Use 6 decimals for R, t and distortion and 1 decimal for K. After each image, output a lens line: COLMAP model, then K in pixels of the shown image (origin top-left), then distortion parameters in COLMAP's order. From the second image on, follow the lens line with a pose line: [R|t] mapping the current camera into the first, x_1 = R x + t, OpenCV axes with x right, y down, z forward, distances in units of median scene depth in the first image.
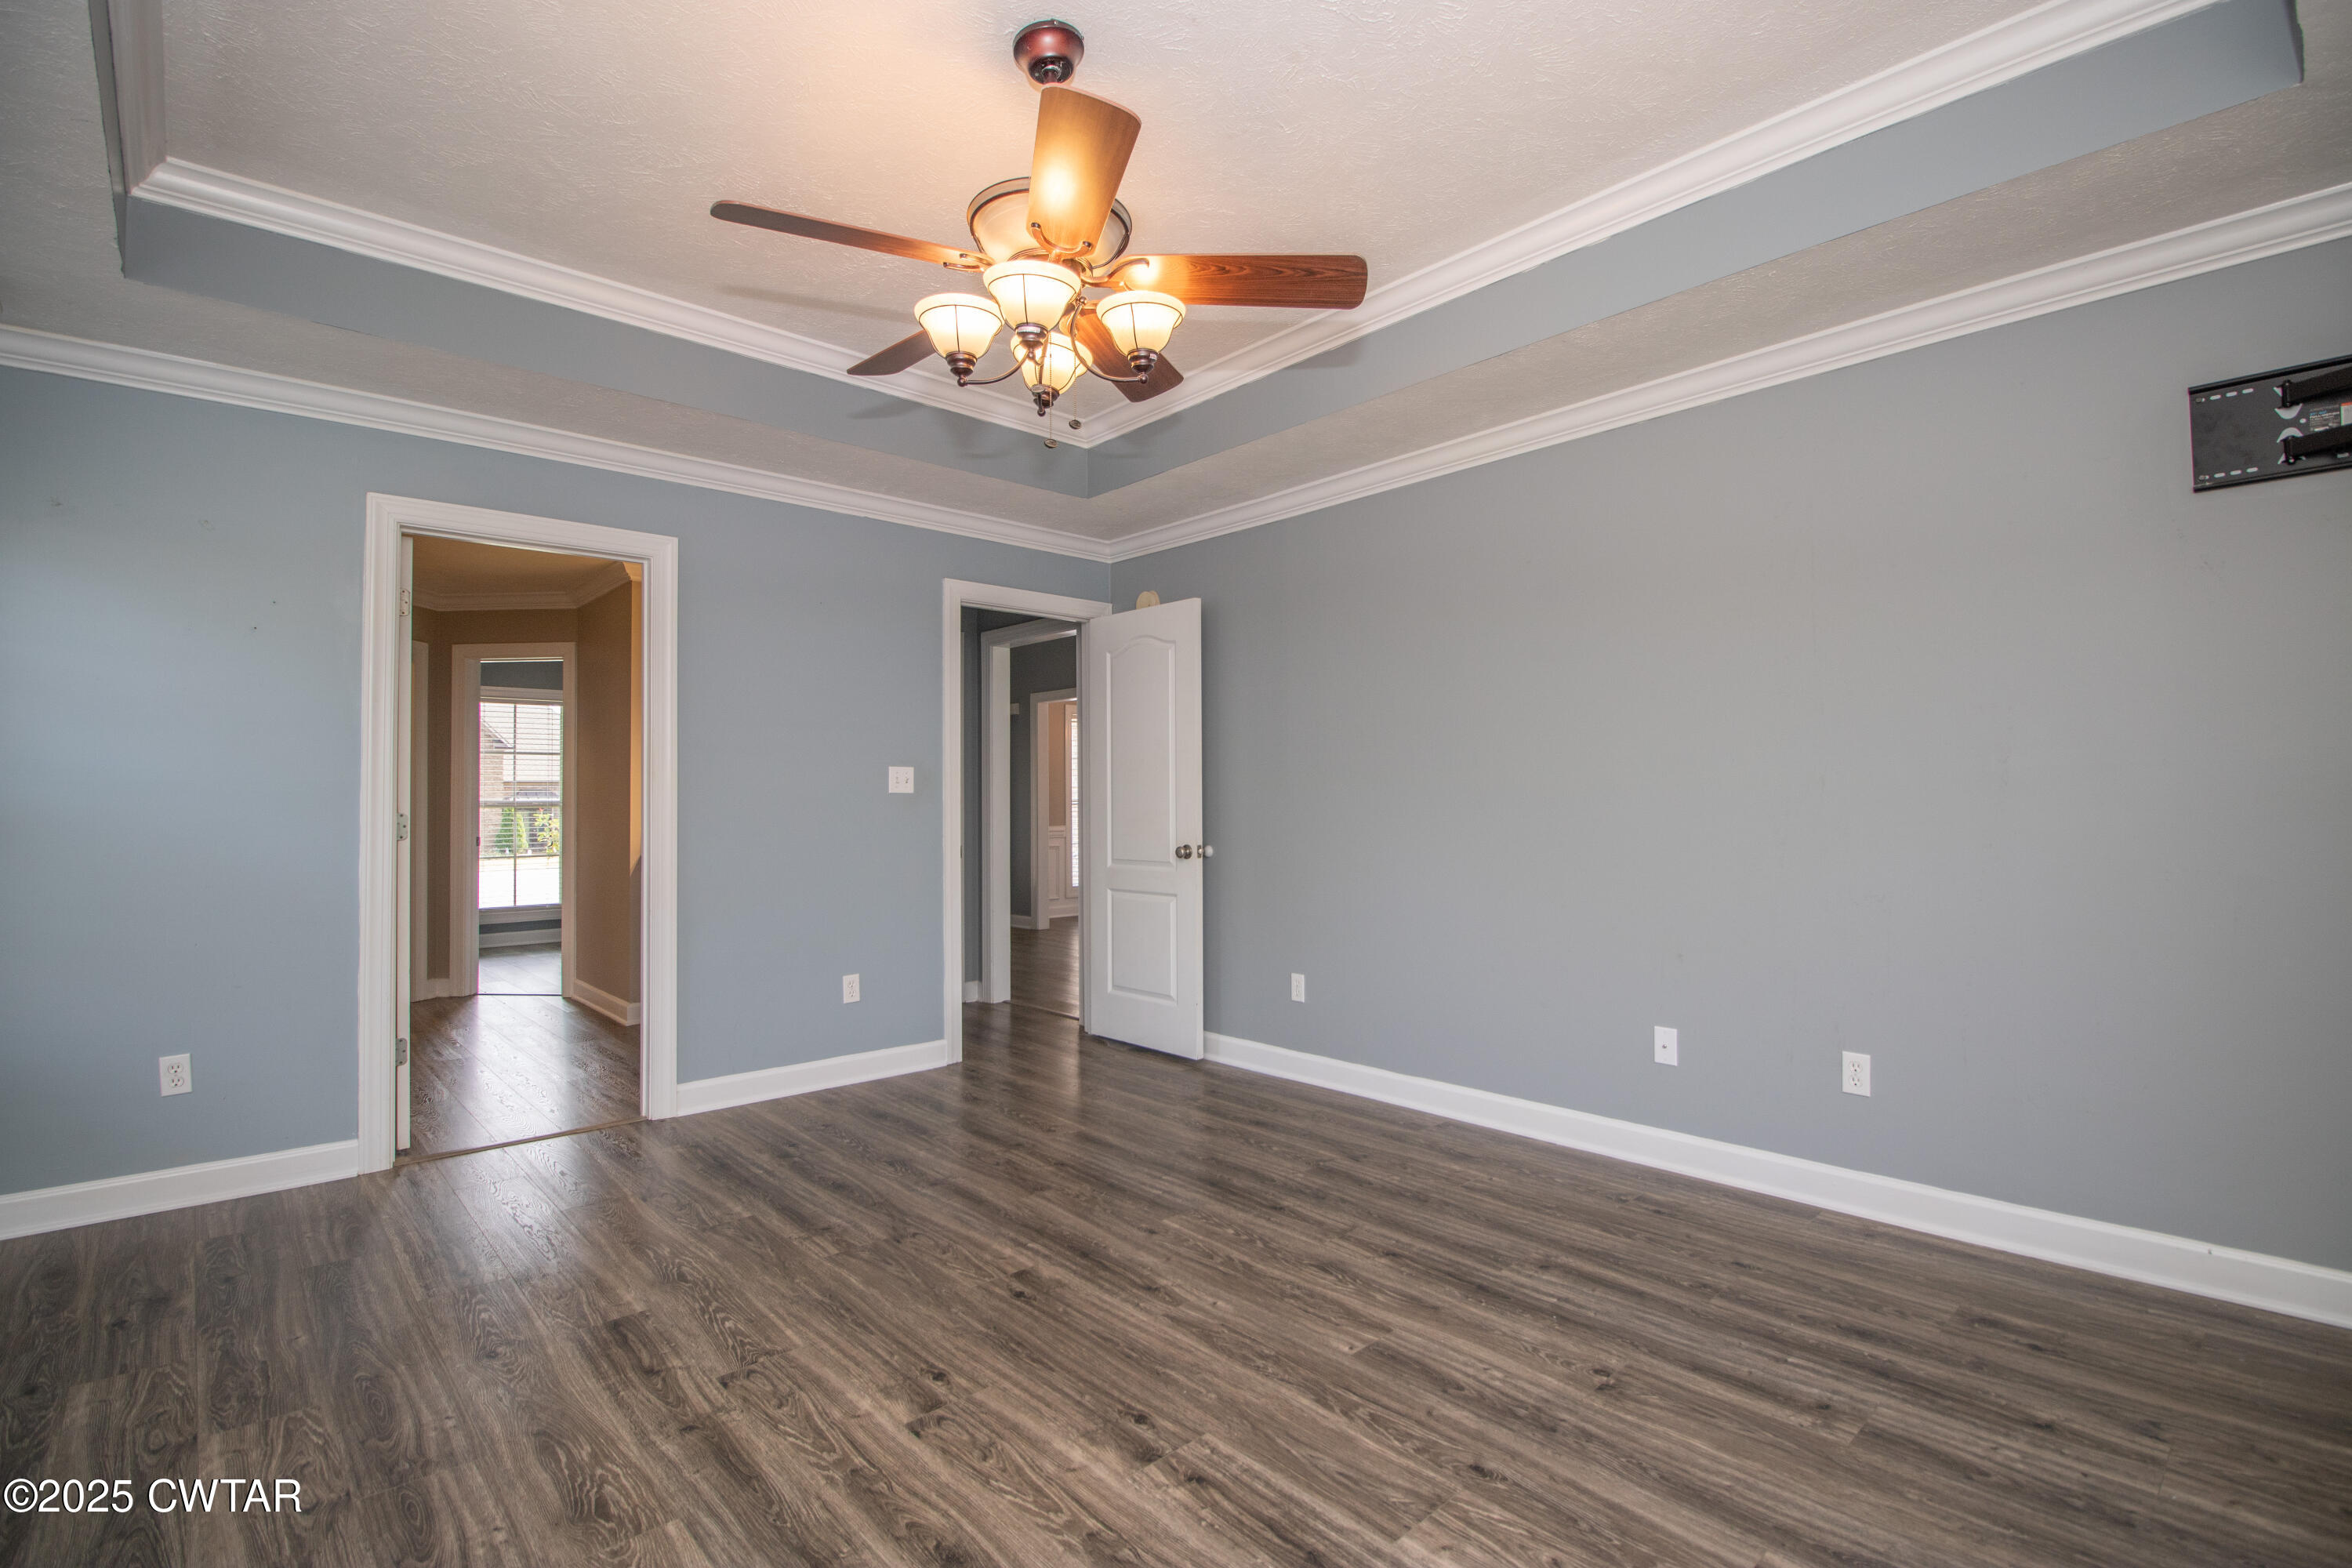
lens RADIAL K [[1082.0, 0, 1179.2], [0, 1082.0, 783.9], [0, 0, 1]] dist [-0.003240, -0.011589]
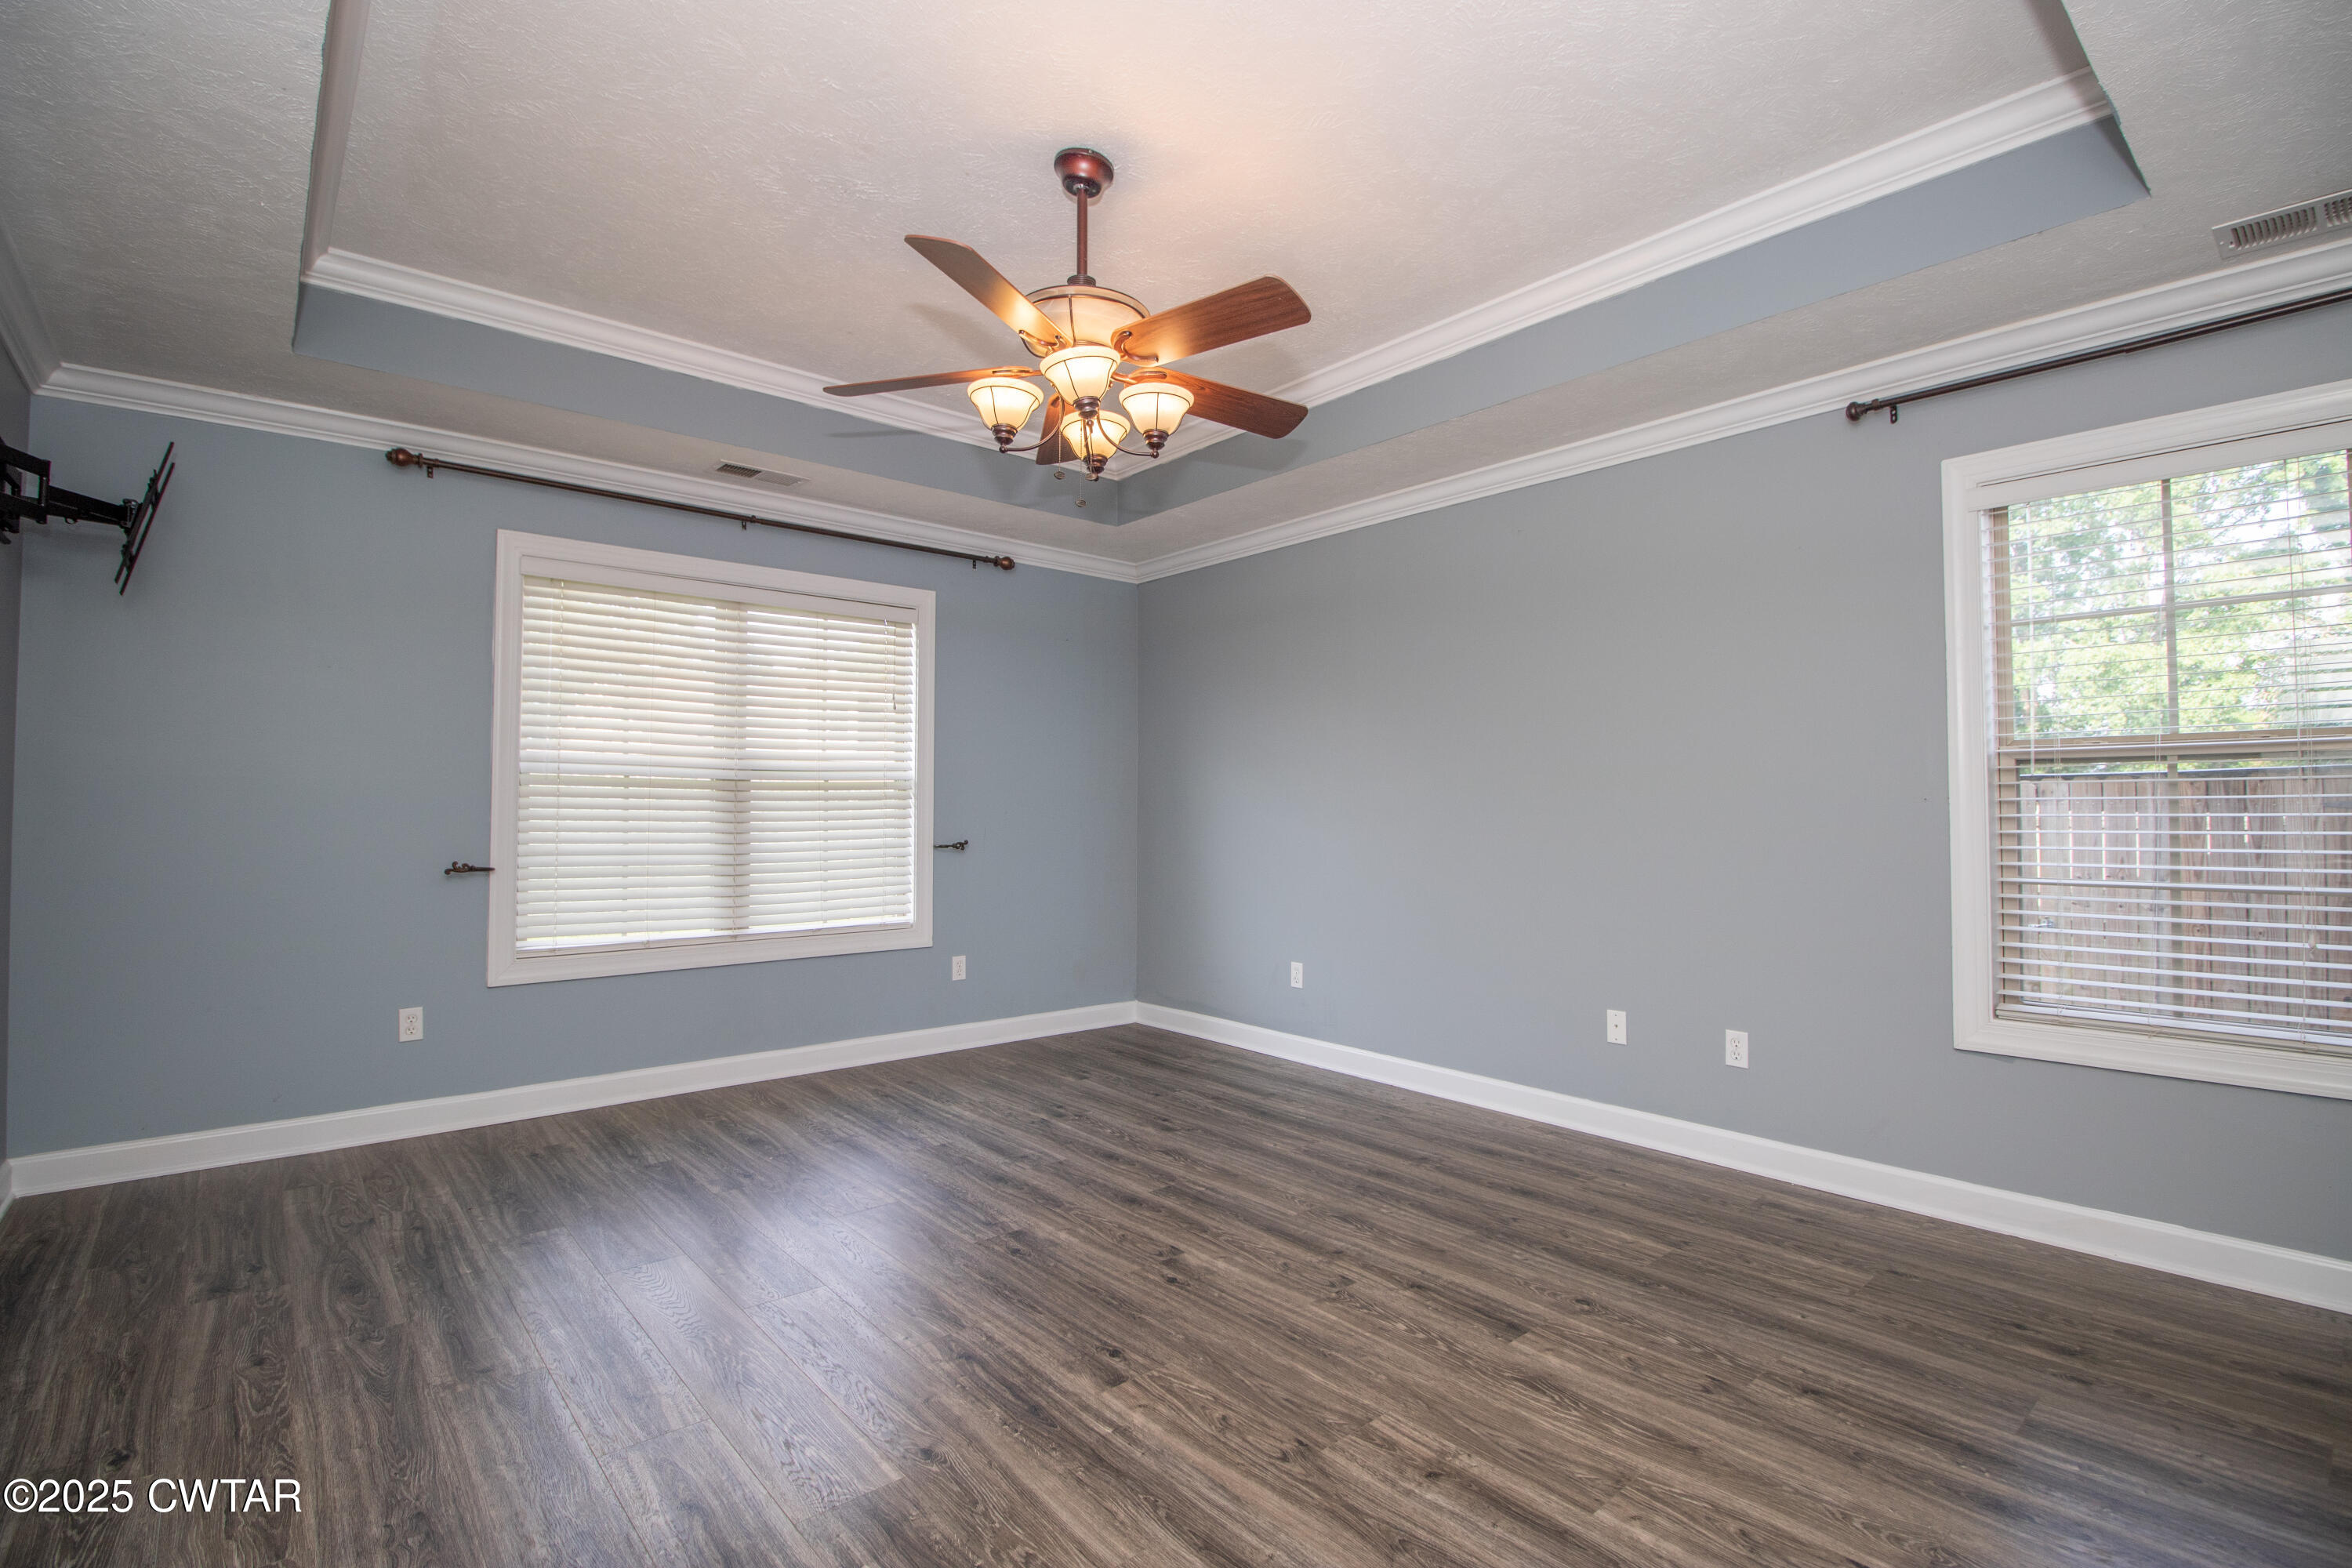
lens RADIAL K [[1082.0, 0, 1177.7], [0, 1082.0, 790.3], [0, 0, 1]] dist [-0.003240, -0.011589]
pose [[-0.999551, 0.005305, 0.029503, -0.235705], [0.004330, 0.999446, -0.032992, 0.035464], [-0.029662, -0.032849, -0.999020, 1.964173]]
